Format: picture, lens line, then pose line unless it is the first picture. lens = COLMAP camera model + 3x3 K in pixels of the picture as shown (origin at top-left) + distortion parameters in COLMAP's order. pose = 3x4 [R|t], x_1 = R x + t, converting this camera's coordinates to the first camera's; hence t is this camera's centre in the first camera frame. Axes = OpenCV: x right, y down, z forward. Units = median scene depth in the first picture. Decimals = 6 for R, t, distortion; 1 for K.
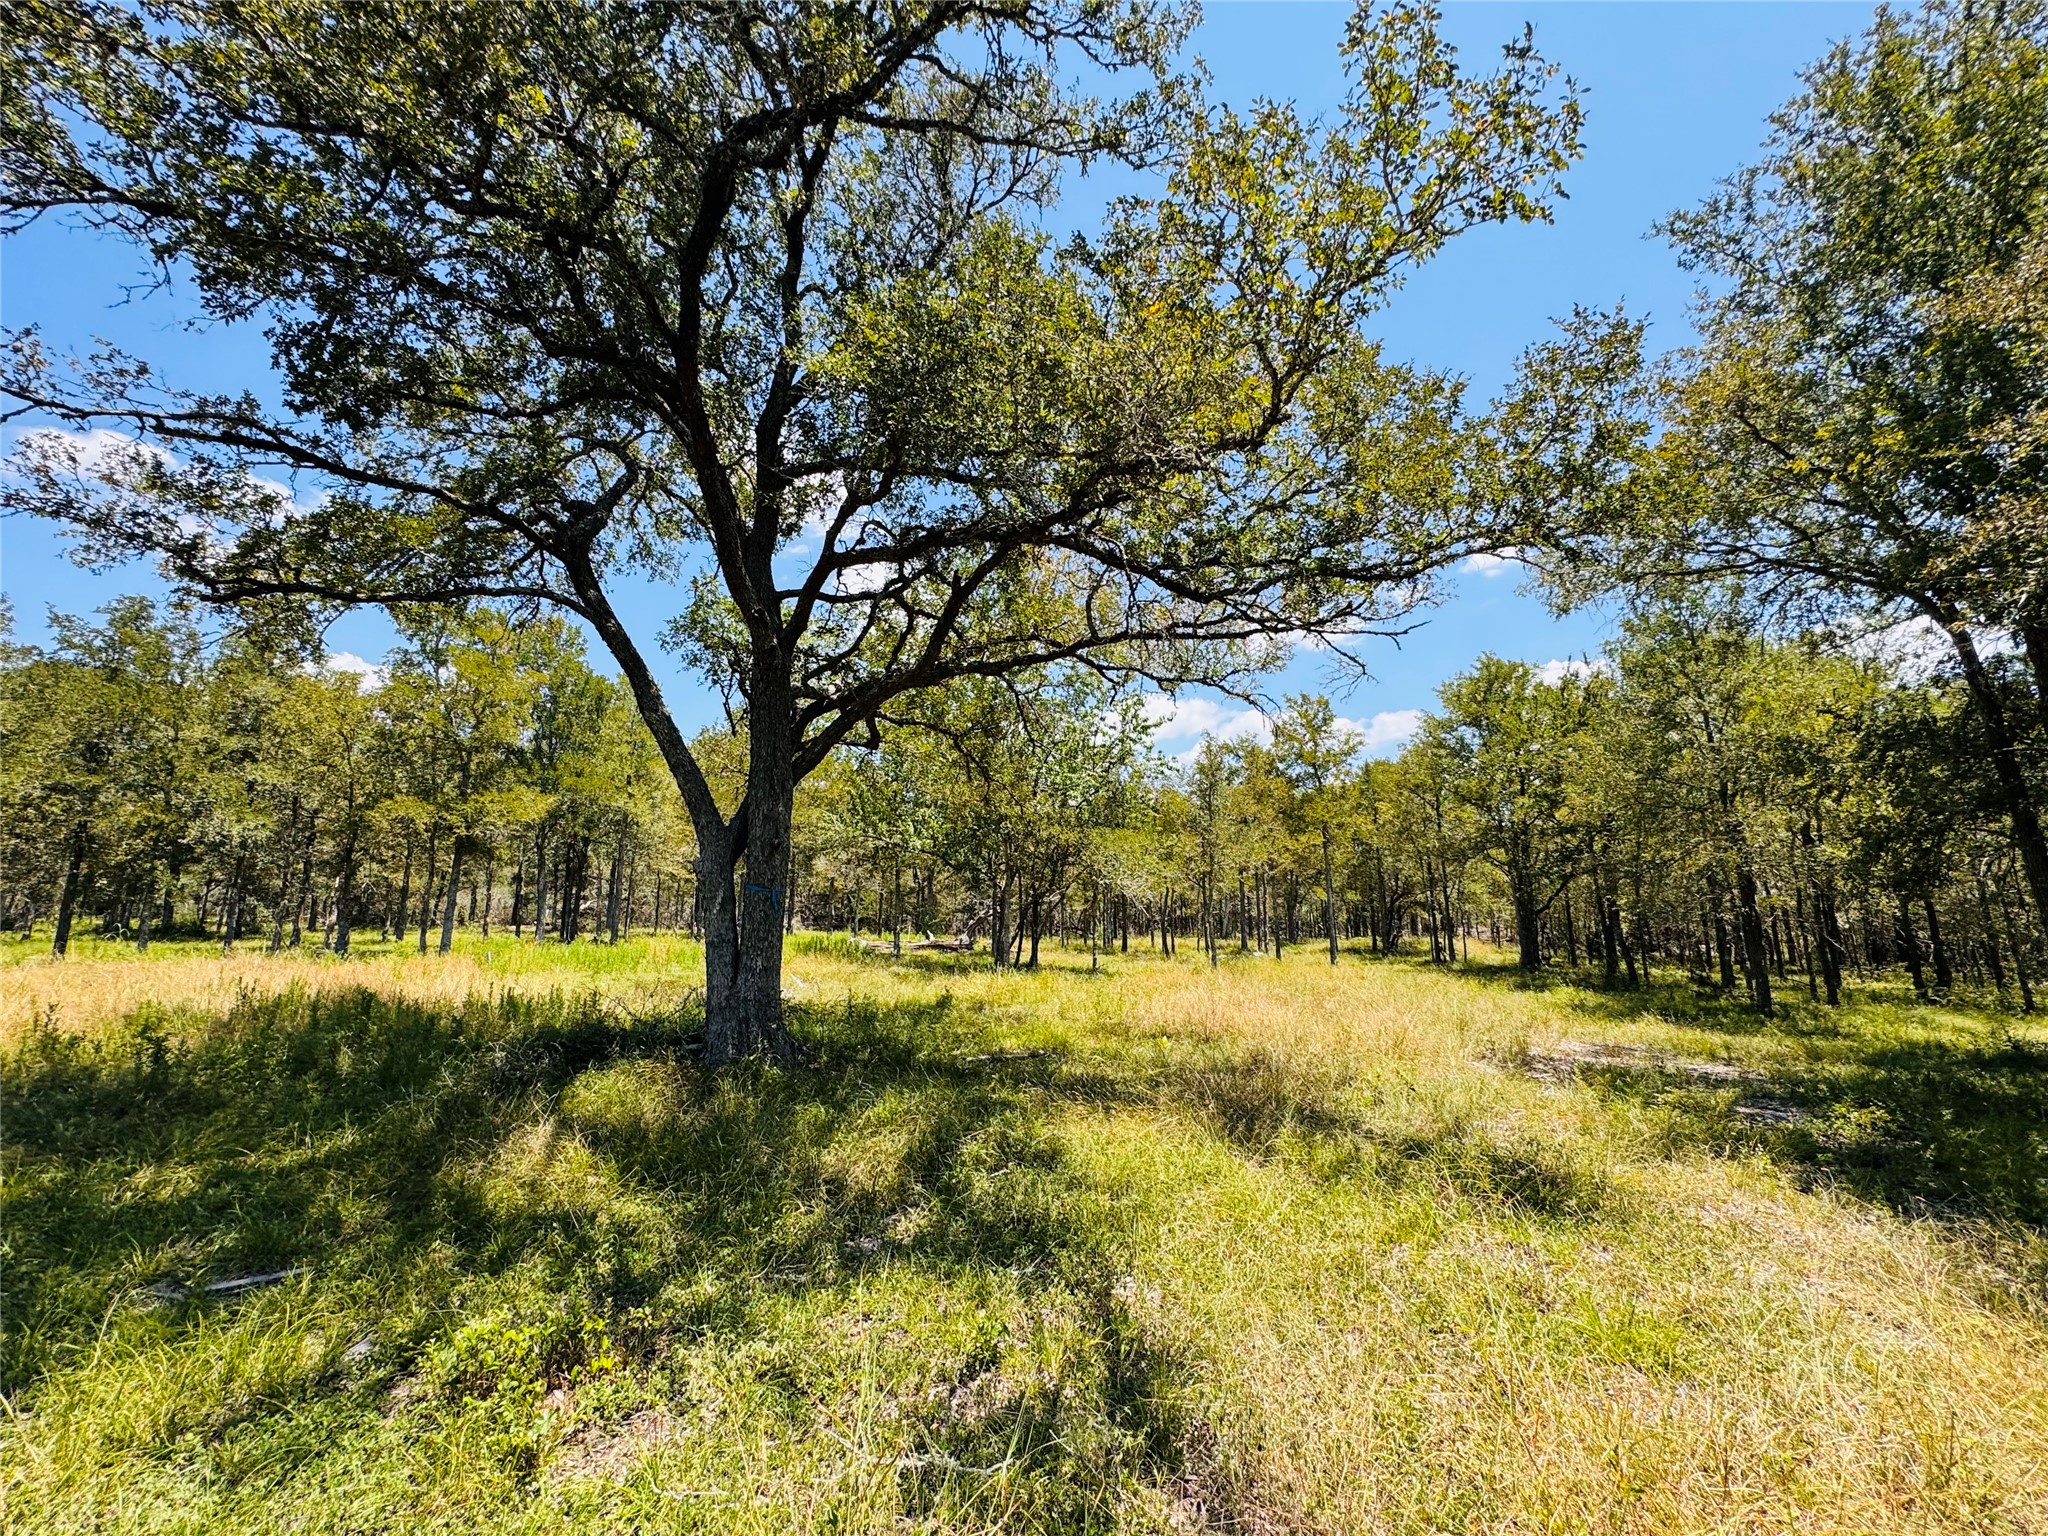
lens RADIAL K [[823.4, 0, 1024.0], [0, 823.4, 768.0], [0, 0, 1]] dist [-0.000657, 0.000263]
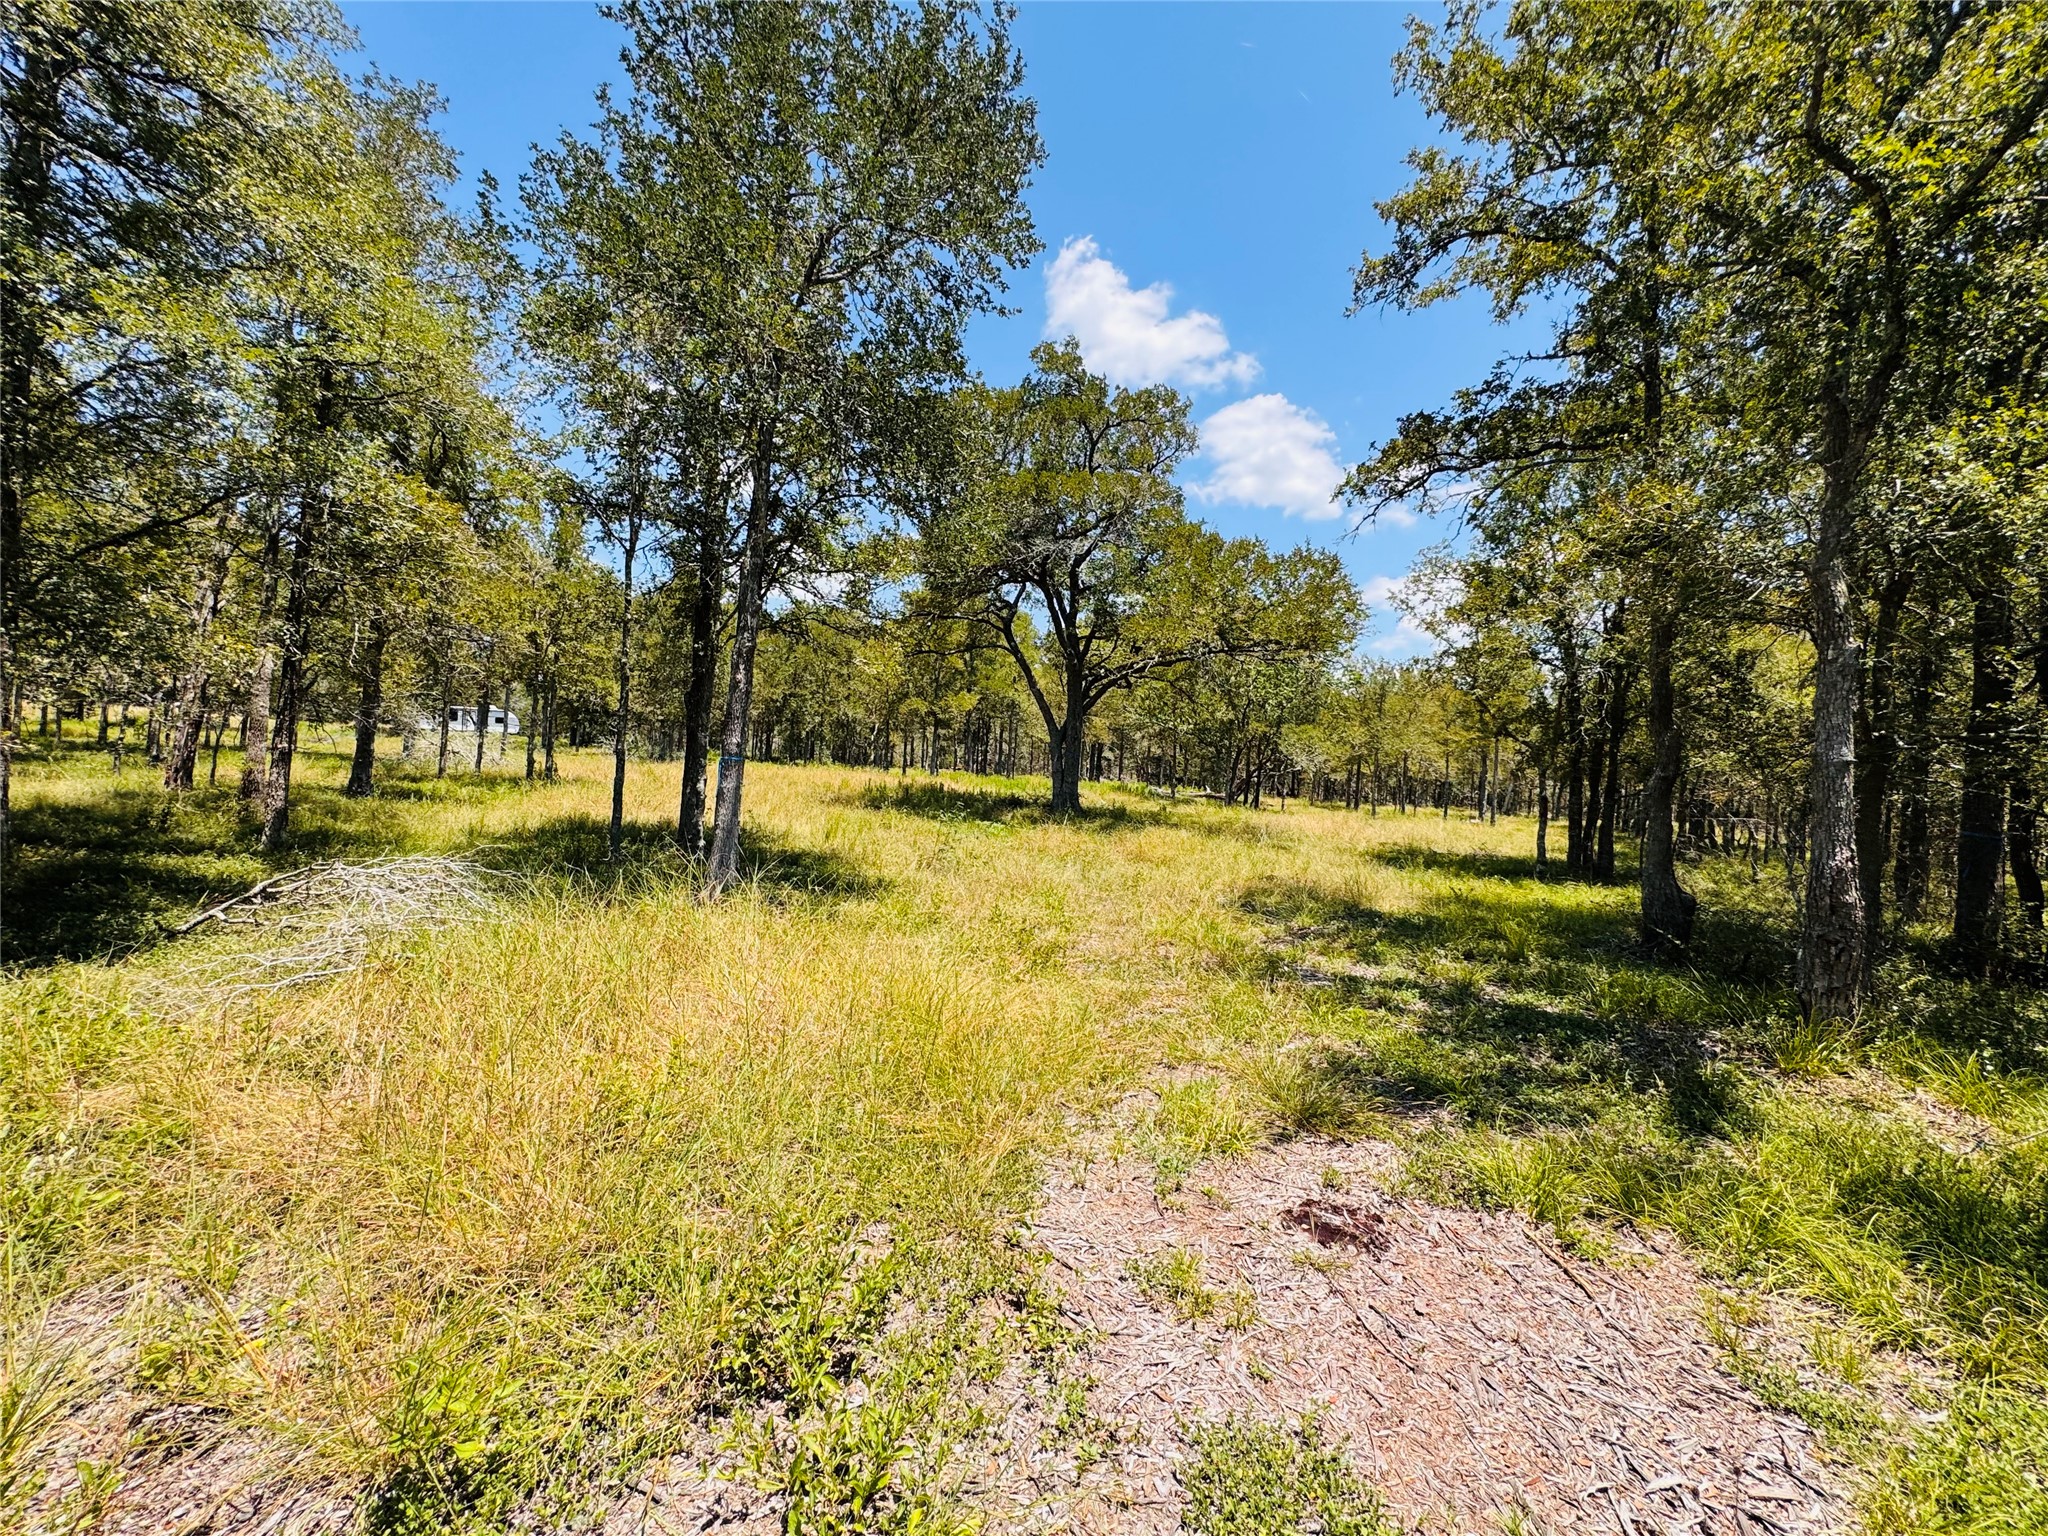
lens RADIAL K [[823.4, 0, 1024.0], [0, 823.4, 768.0], [0, 0, 1]] dist [-0.000657, 0.000263]
pose [[0.911736, 0.055260, -0.407042, 0.283742], [0.011445, 0.987108, 0.159645, -0.106570], [0.410616, -0.150212, 0.899350, -0.663680]]
